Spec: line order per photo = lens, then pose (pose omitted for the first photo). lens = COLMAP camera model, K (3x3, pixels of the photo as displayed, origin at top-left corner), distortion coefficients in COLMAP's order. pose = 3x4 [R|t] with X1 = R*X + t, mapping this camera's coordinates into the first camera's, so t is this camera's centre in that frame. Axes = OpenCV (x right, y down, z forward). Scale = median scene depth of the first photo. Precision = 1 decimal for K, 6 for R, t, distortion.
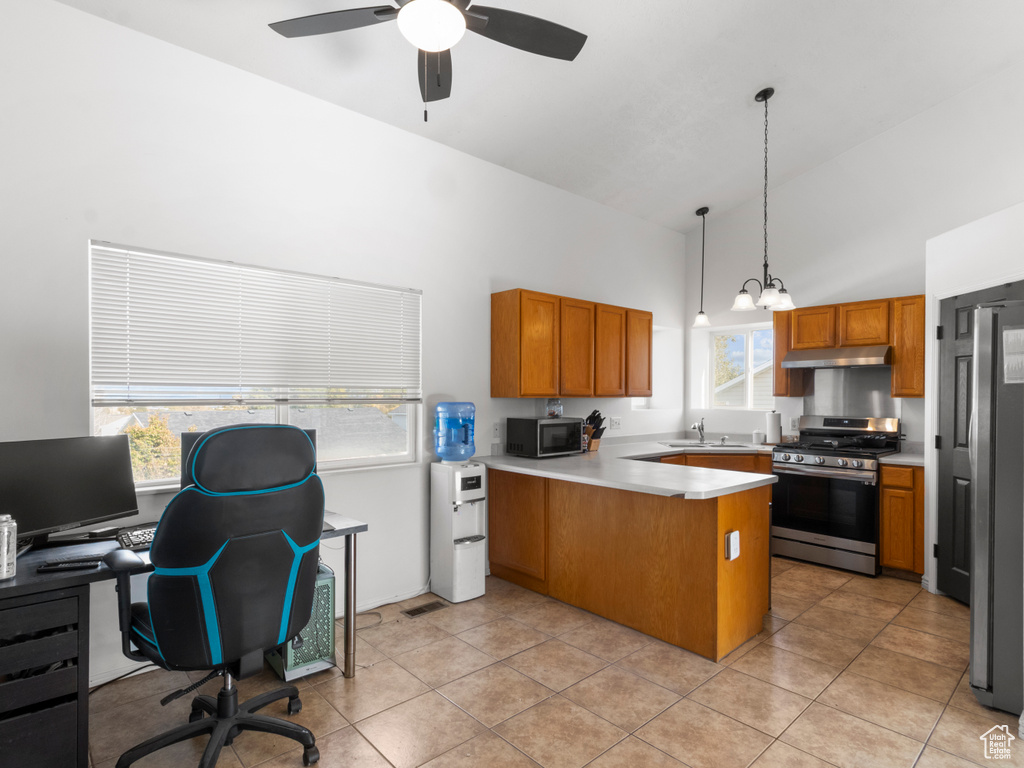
lens RADIAL K [[544.2, 0, 510.4], [0, 544.2, 403.2], [0, 0, 1]] dist [-0.000077, 0.000075]
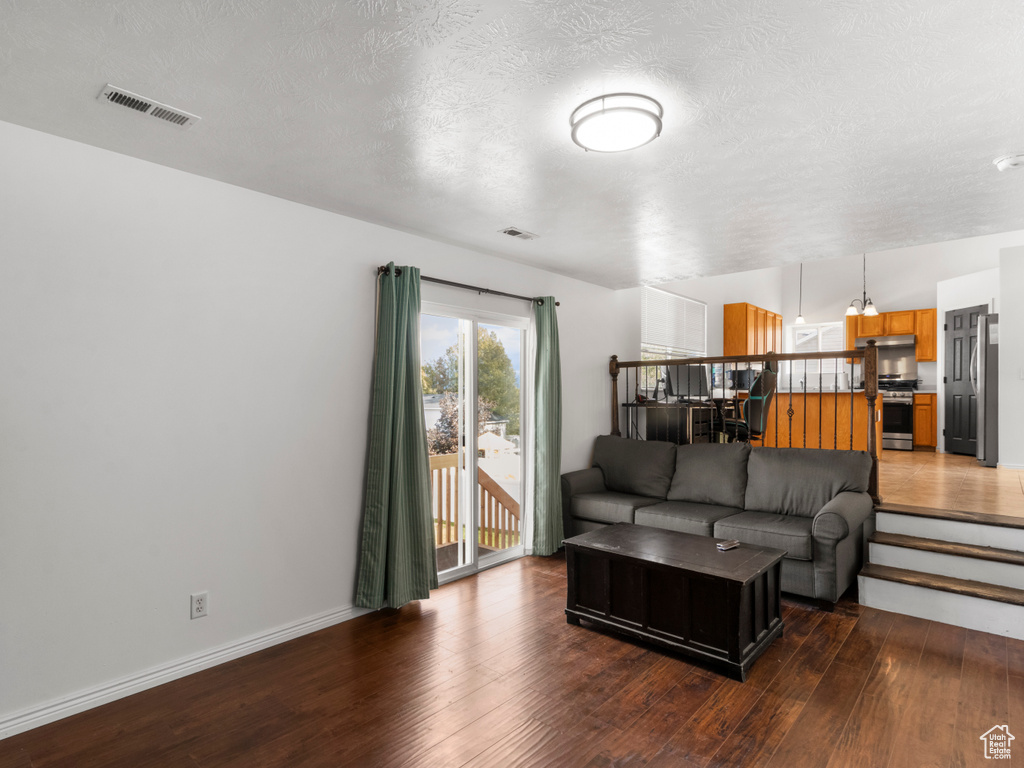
lens RADIAL K [[544.2, 0, 510.4], [0, 544.2, 403.2], [0, 0, 1]] dist [-0.000077, 0.000075]
pose [[0.994136, -0.004076, 0.108062, -1.006295], [0.004105, 0.999992, -0.000037, 0.141927], [-0.108061, 0.000480, 0.994144, -0.819428]]
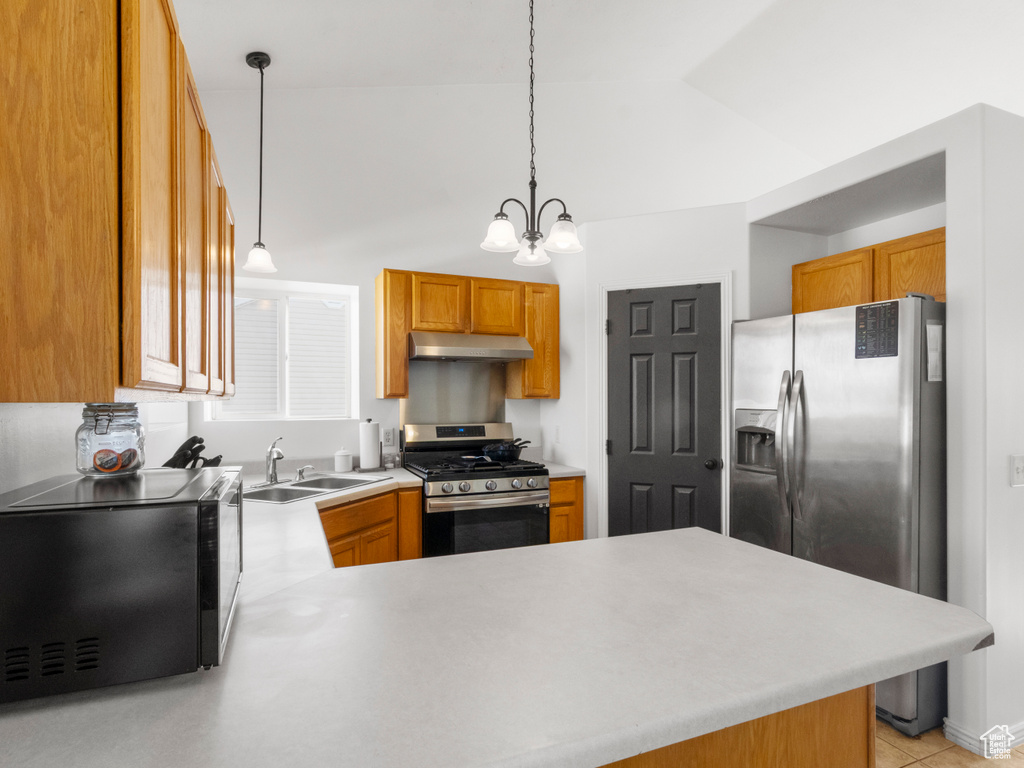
lens RADIAL K [[544.2, 0, 510.4], [0, 544.2, 403.2], [0, 0, 1]] dist [-0.000077, 0.000075]
pose [[0.326155, -0.010978, 0.945253, -0.118129], [0.013365, 0.999886, 0.007001, -0.010093], [-0.945222, 0.010350, 0.326264, 0.793223]]
